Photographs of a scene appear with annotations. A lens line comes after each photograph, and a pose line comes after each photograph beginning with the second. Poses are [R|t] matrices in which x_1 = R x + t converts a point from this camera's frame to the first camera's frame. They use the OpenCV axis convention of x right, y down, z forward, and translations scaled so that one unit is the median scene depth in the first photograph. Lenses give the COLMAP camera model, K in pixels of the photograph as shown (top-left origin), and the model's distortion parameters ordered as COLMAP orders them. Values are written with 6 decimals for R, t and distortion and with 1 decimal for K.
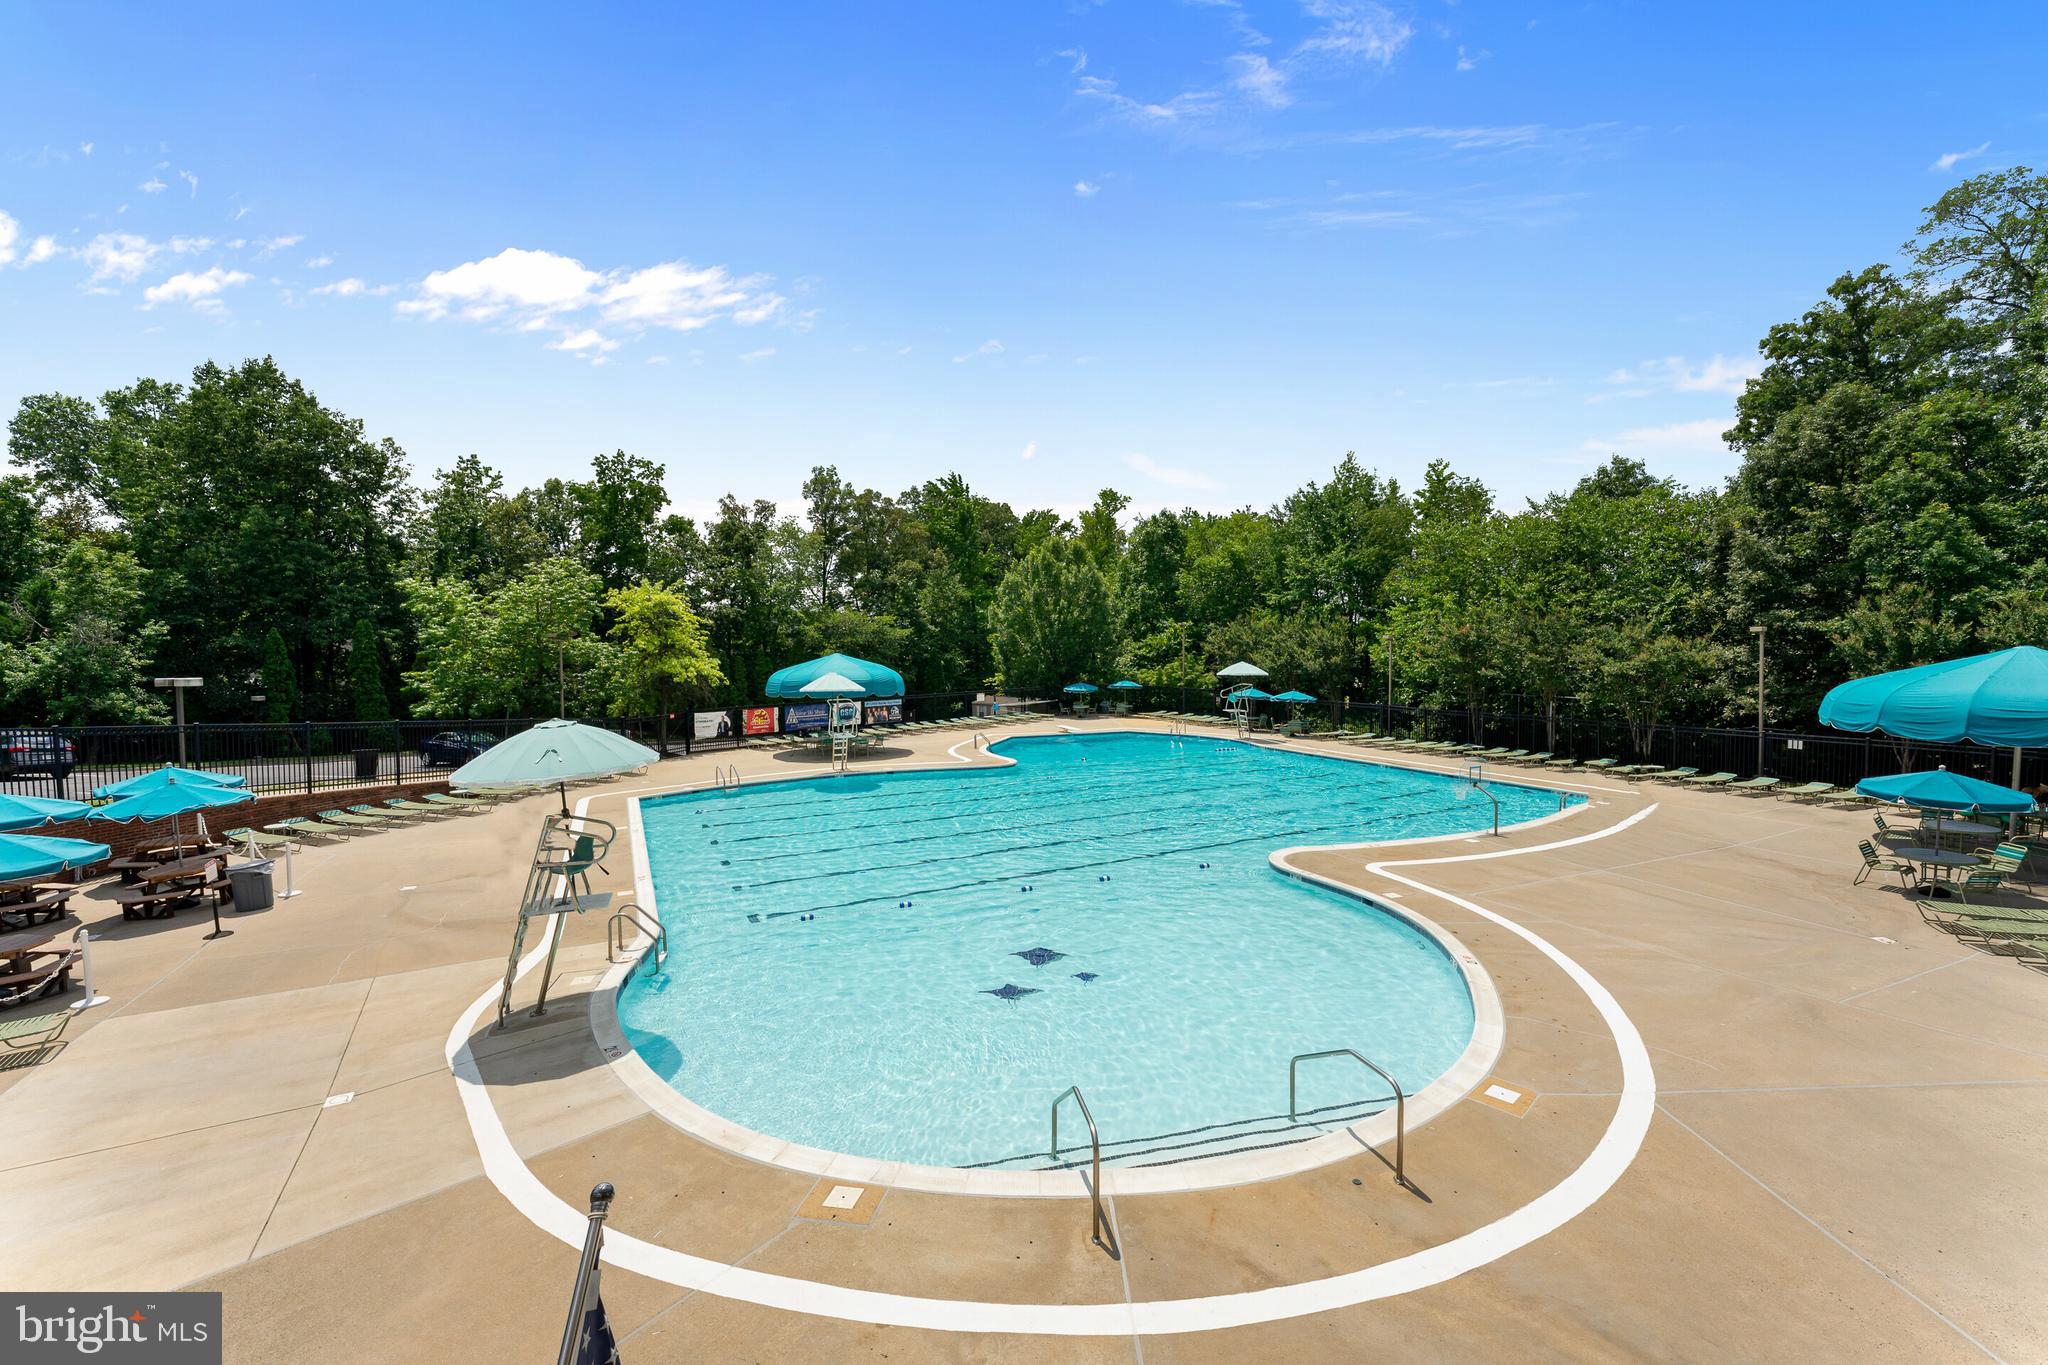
lens RADIAL K [[845.8, 0, 1031.0], [0, 845.8, 654.9], [0, 0, 1]] dist [-0.000021, -0.000048]
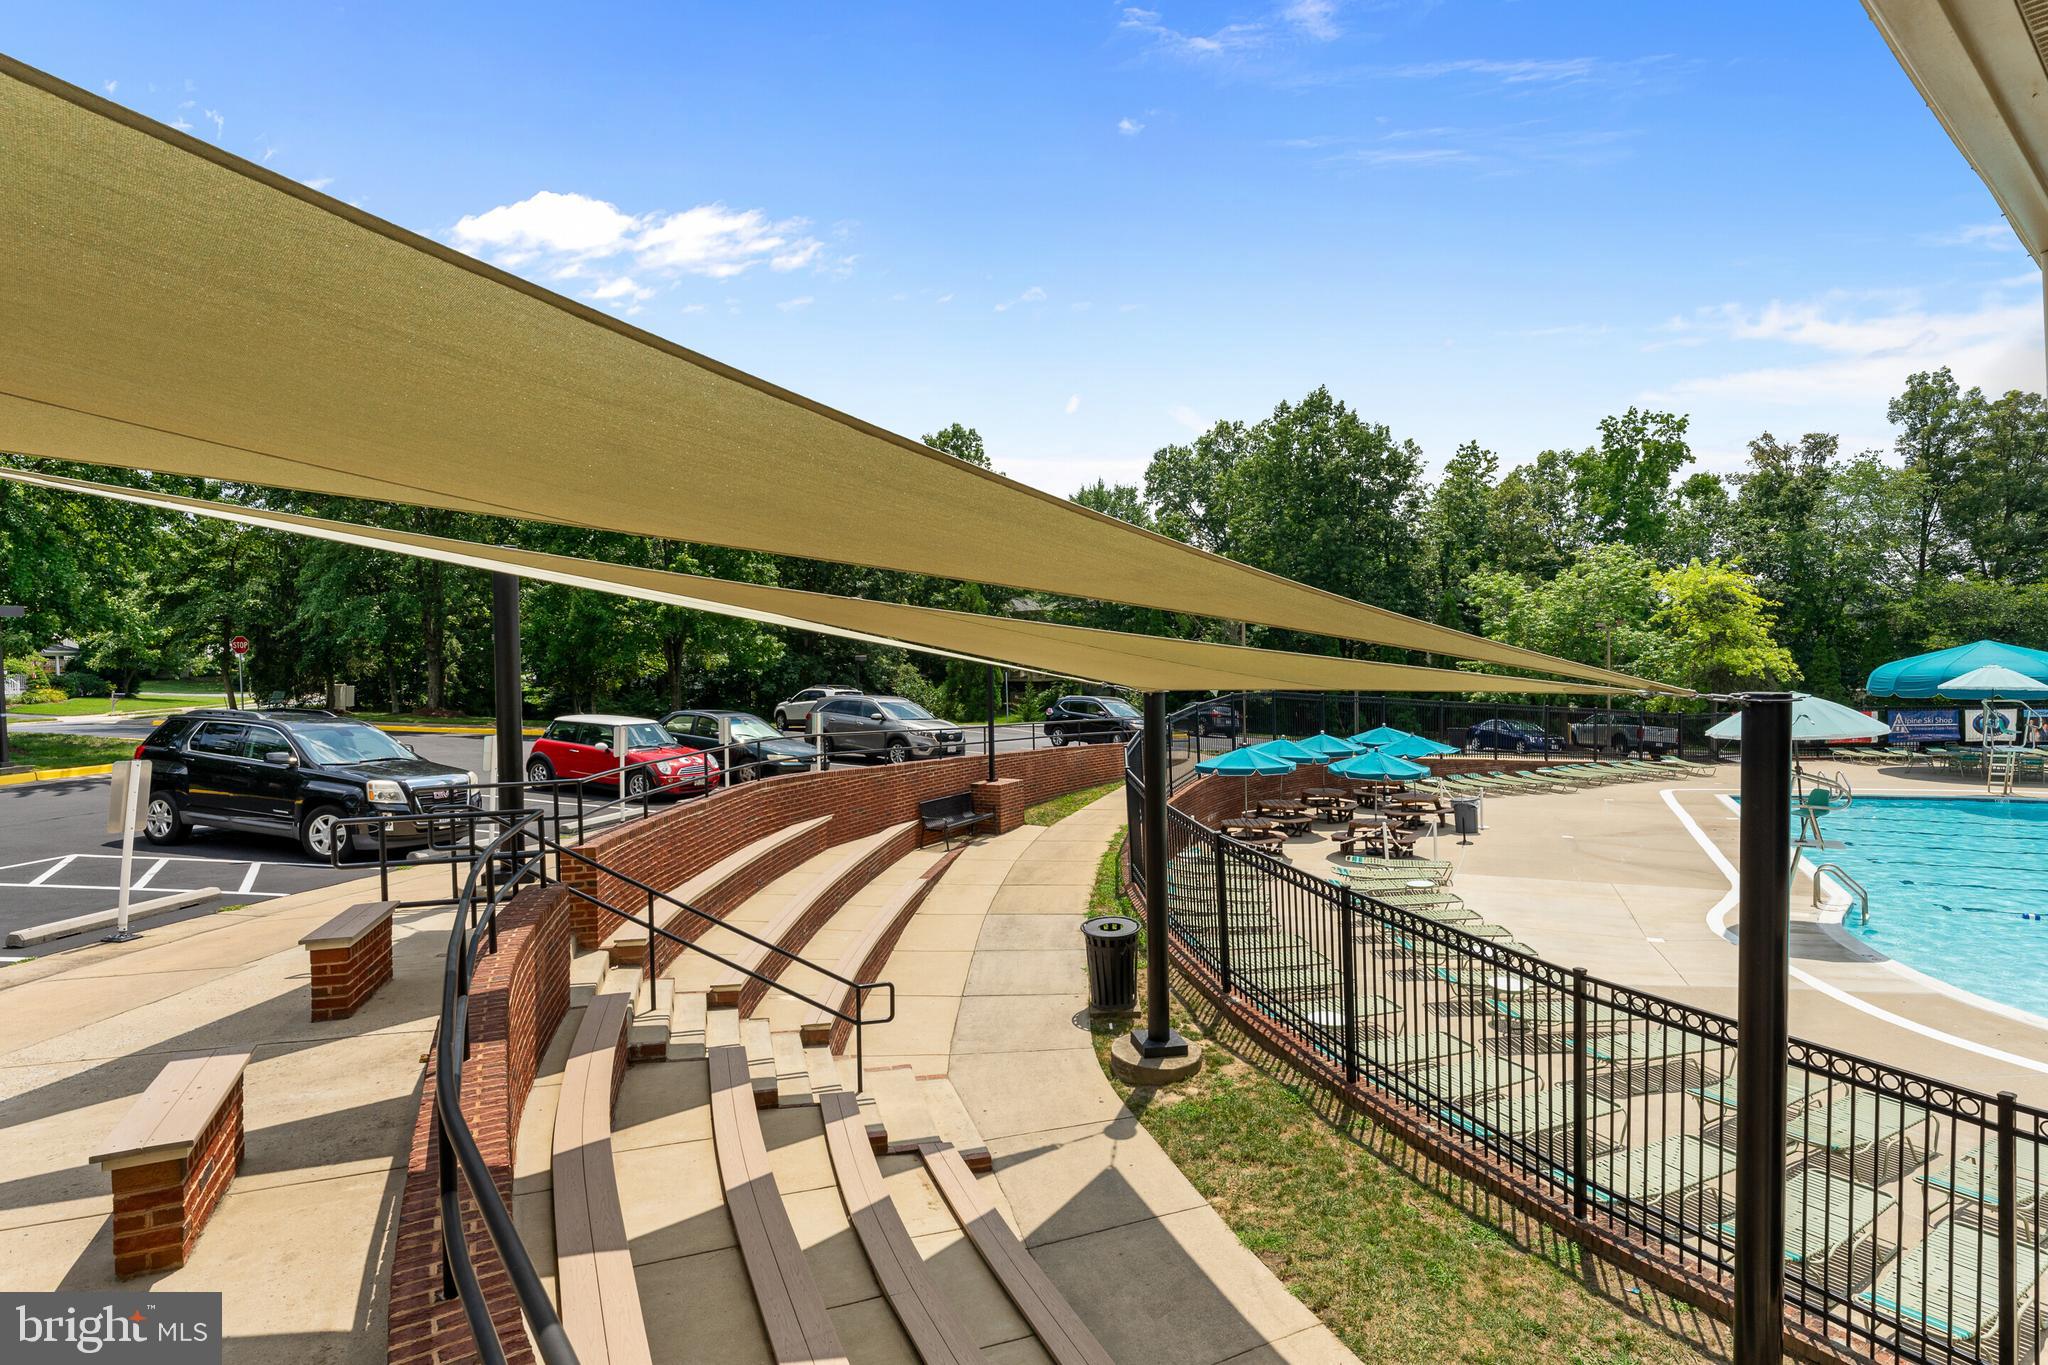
lens RADIAL K [[1063.1, 0, 1023.8], [0, 1063.1, 675.2], [0, 0, 1]] dist [0.002324, 0.000871]
pose [[0.610560, 0.015555, -0.791817, -0.003316], [0.004860, 0.999715, 0.023387, 0.001692], [0.791955, -0.018127, 0.610310, -0.152924]]
